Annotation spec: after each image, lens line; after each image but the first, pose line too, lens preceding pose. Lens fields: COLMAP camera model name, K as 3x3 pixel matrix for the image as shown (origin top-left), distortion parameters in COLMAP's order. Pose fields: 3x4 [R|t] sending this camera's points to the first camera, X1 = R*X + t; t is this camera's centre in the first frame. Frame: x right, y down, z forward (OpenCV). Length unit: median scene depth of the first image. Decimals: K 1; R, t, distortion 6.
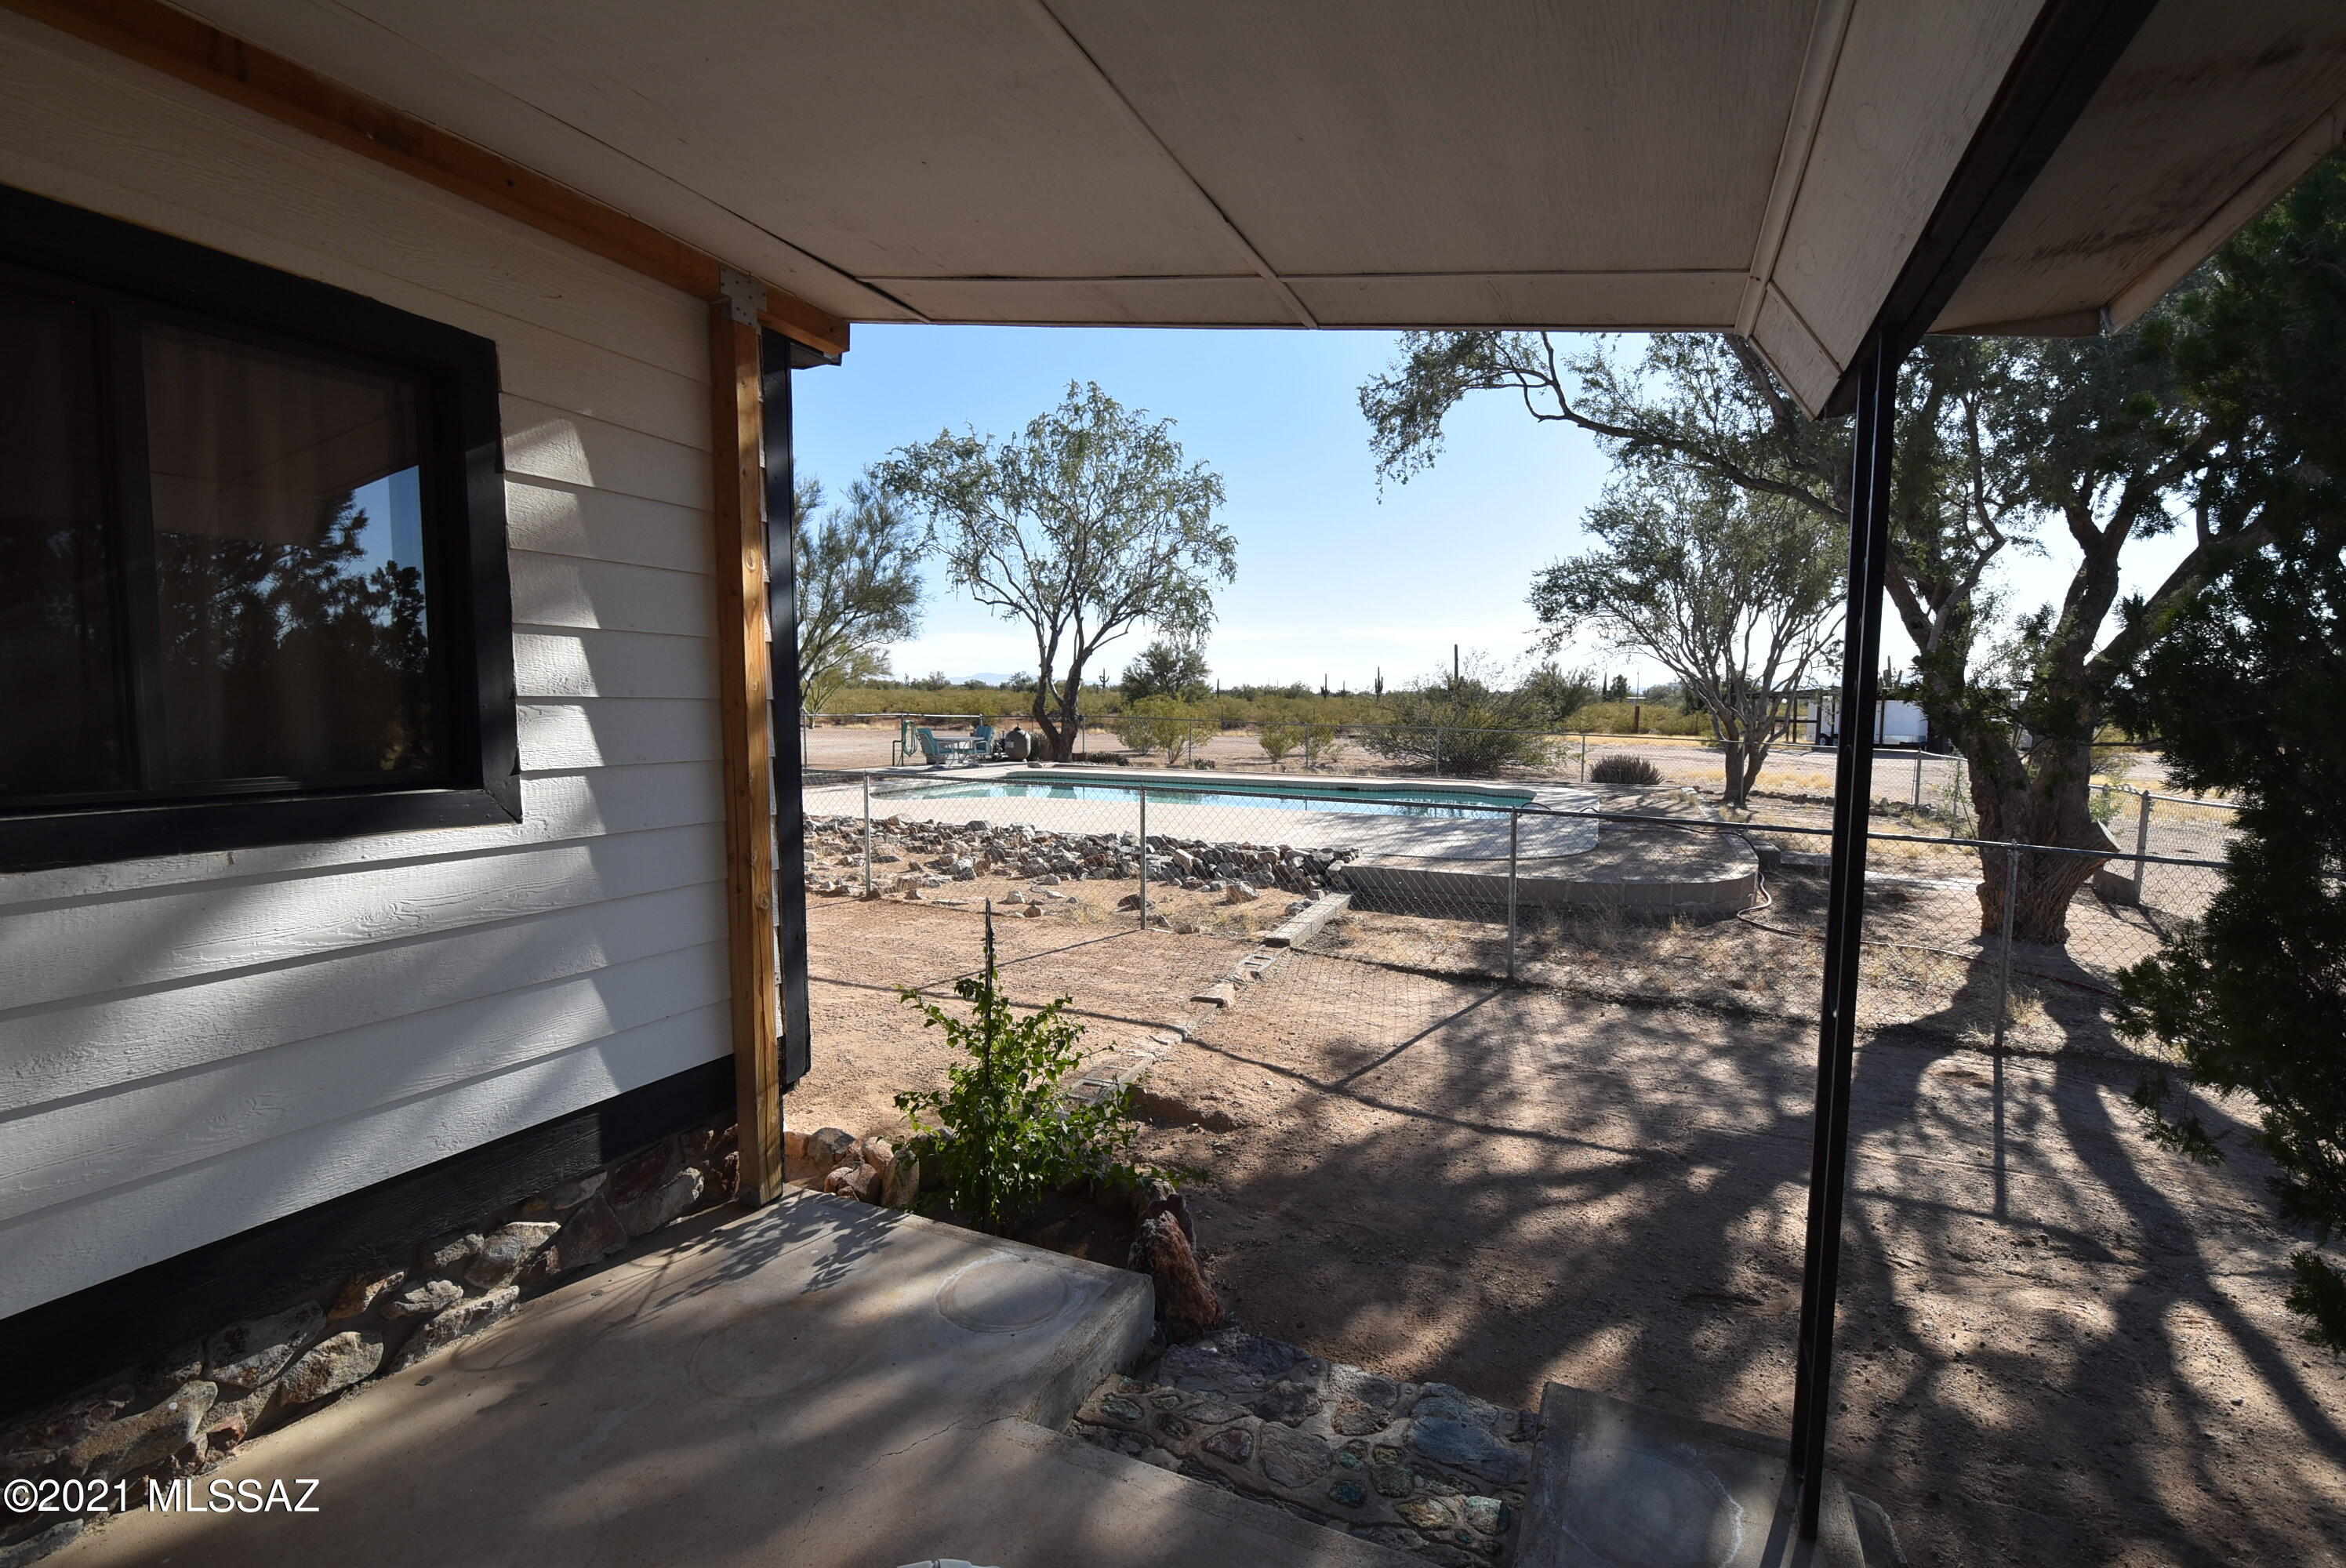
lens RADIAL K [[1023.1, 0, 1177.5], [0, 1023.1, 788.5], [0, 0, 1]] dist [-0.003582, -0.011731]
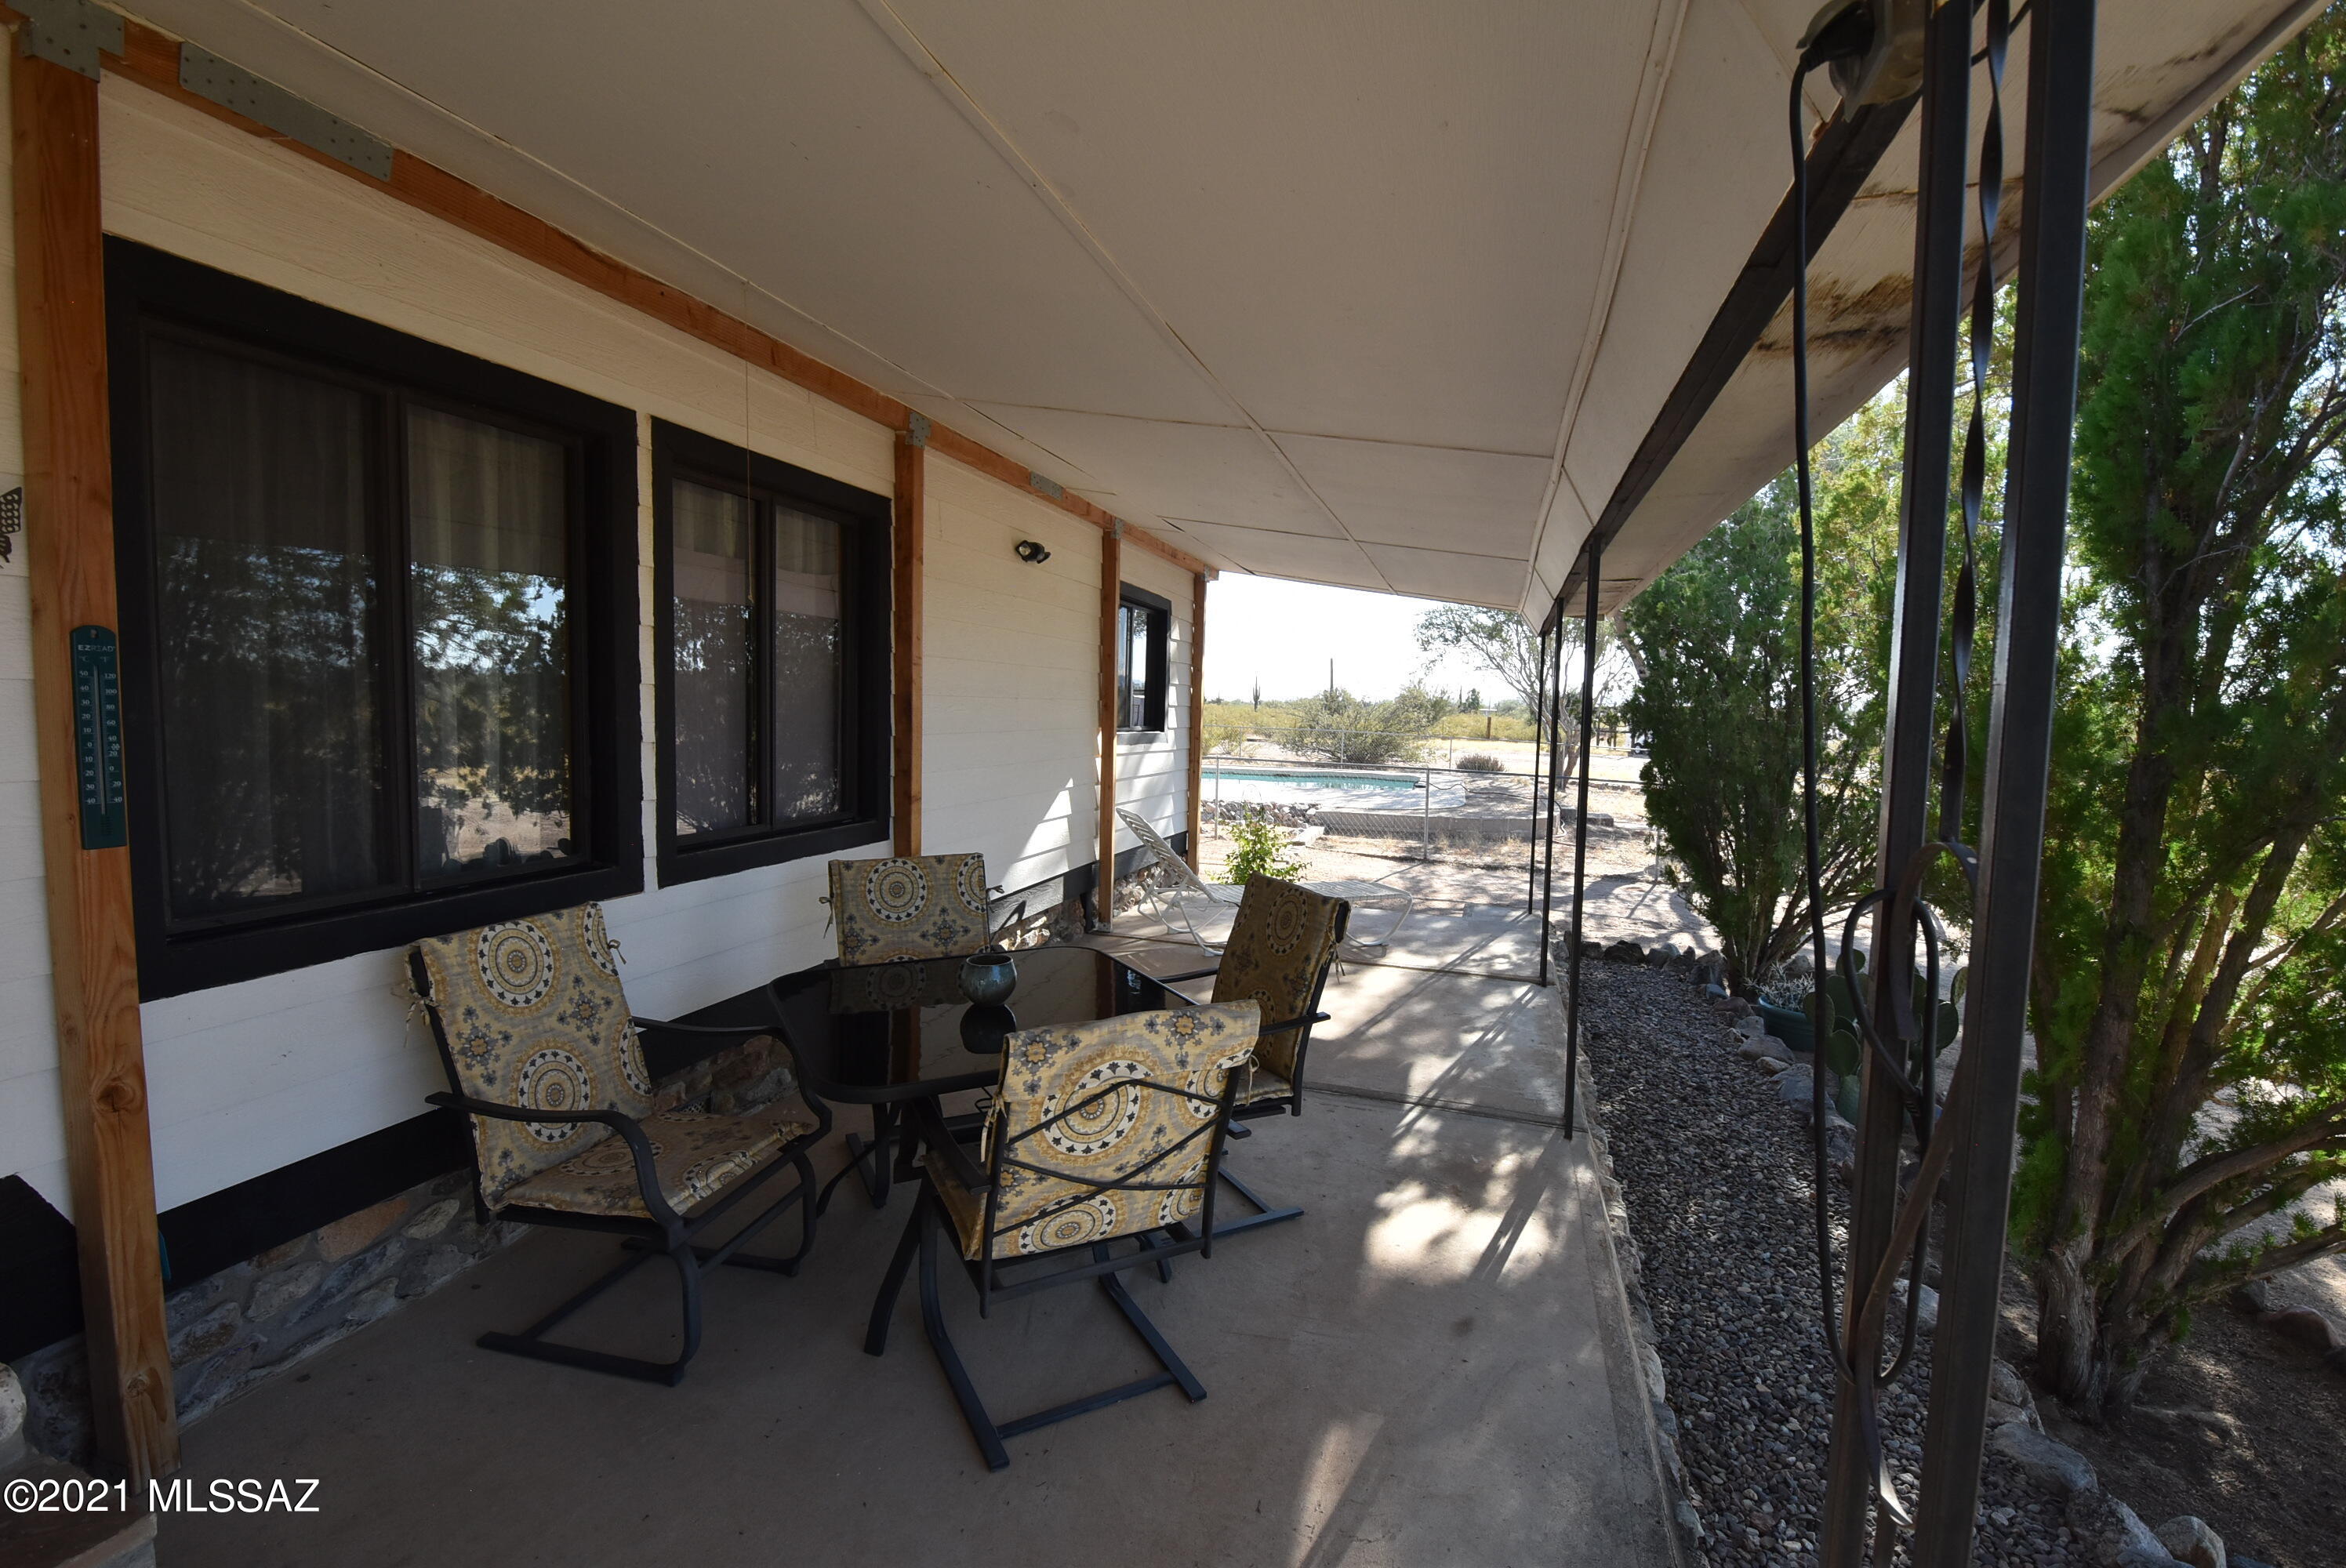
lens RADIAL K [[1023.1, 0, 1179.7], [0, 1023.1, 783.7], [0, 0, 1]] dist [-0.003582, -0.011731]
pose [[0.991580, 0.009171, 0.129168, -0.104265], [-0.007951, 0.999919, -0.009956, 0.019799], [-0.129248, 0.008846, 0.991573, -0.229763]]
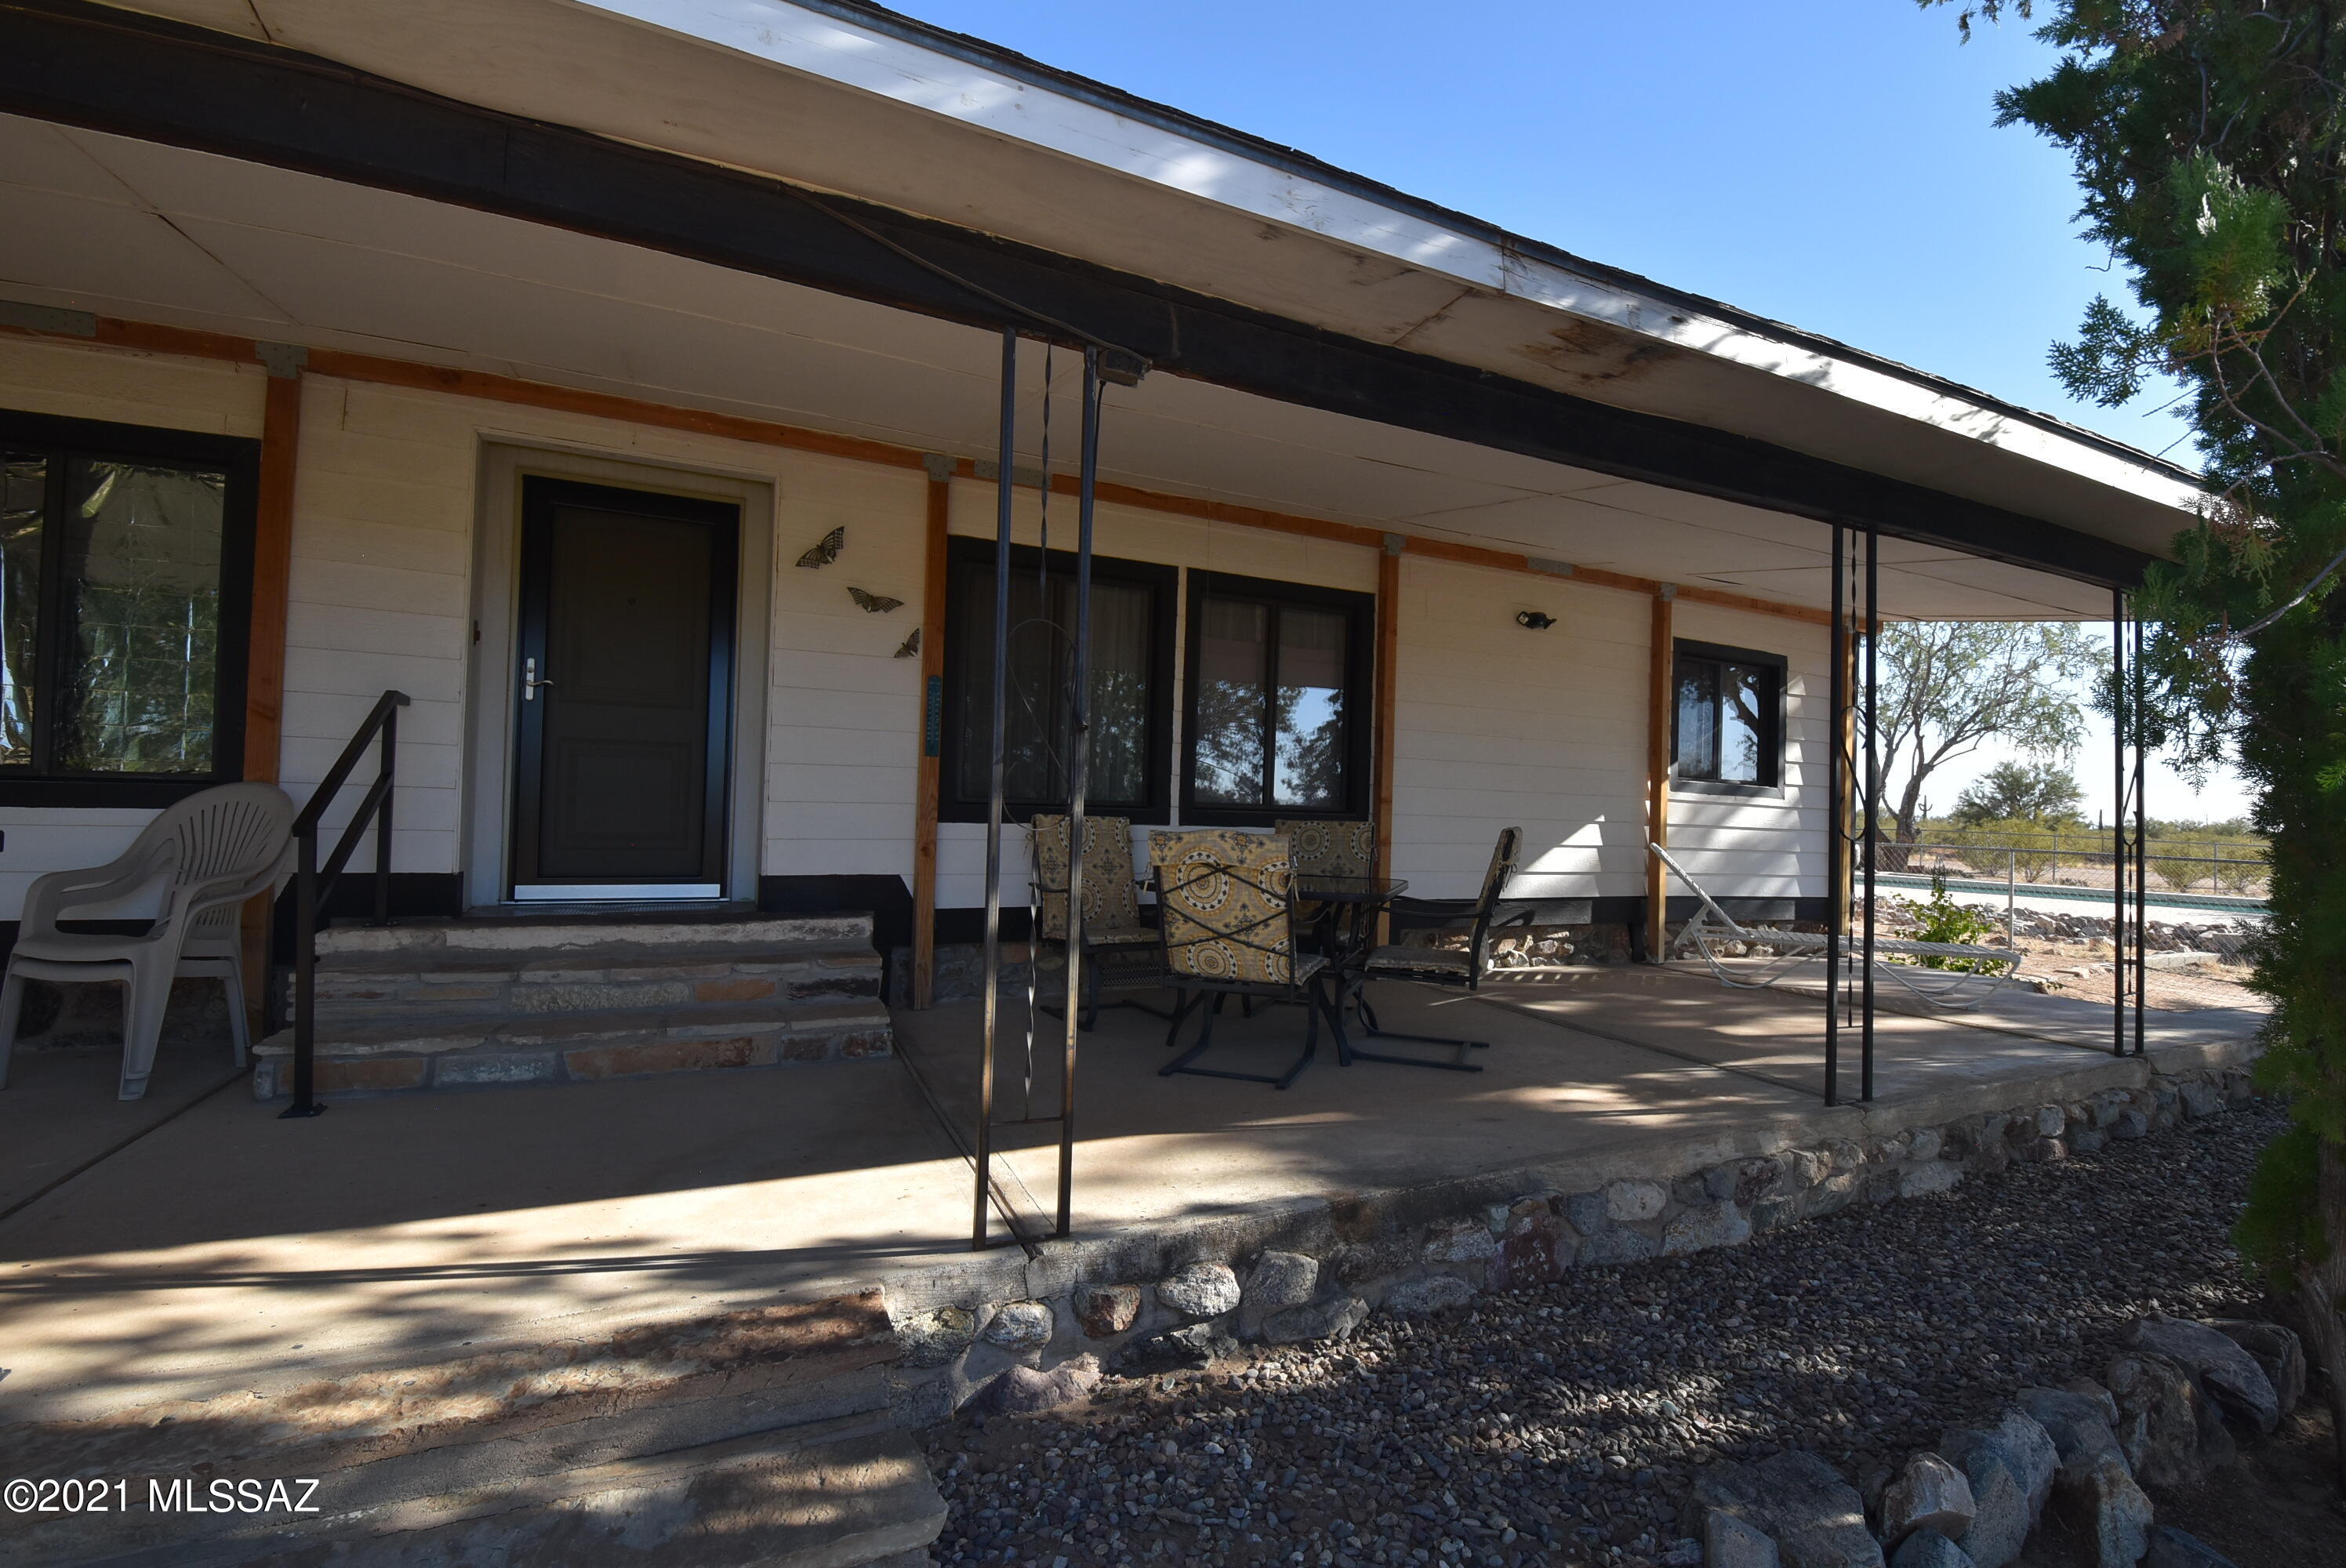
lens RADIAL K [[1023.1, 0, 1183.4], [0, 1023.1, 787.9], [0, 0, 1]] dist [-0.003582, -0.011731]
pose [[0.765987, 0.003061, -0.642848, -0.002662], [-0.082239, 0.992239, -0.093268, 0.045615], [0.637574, 0.124309, 0.760294, -0.268961]]
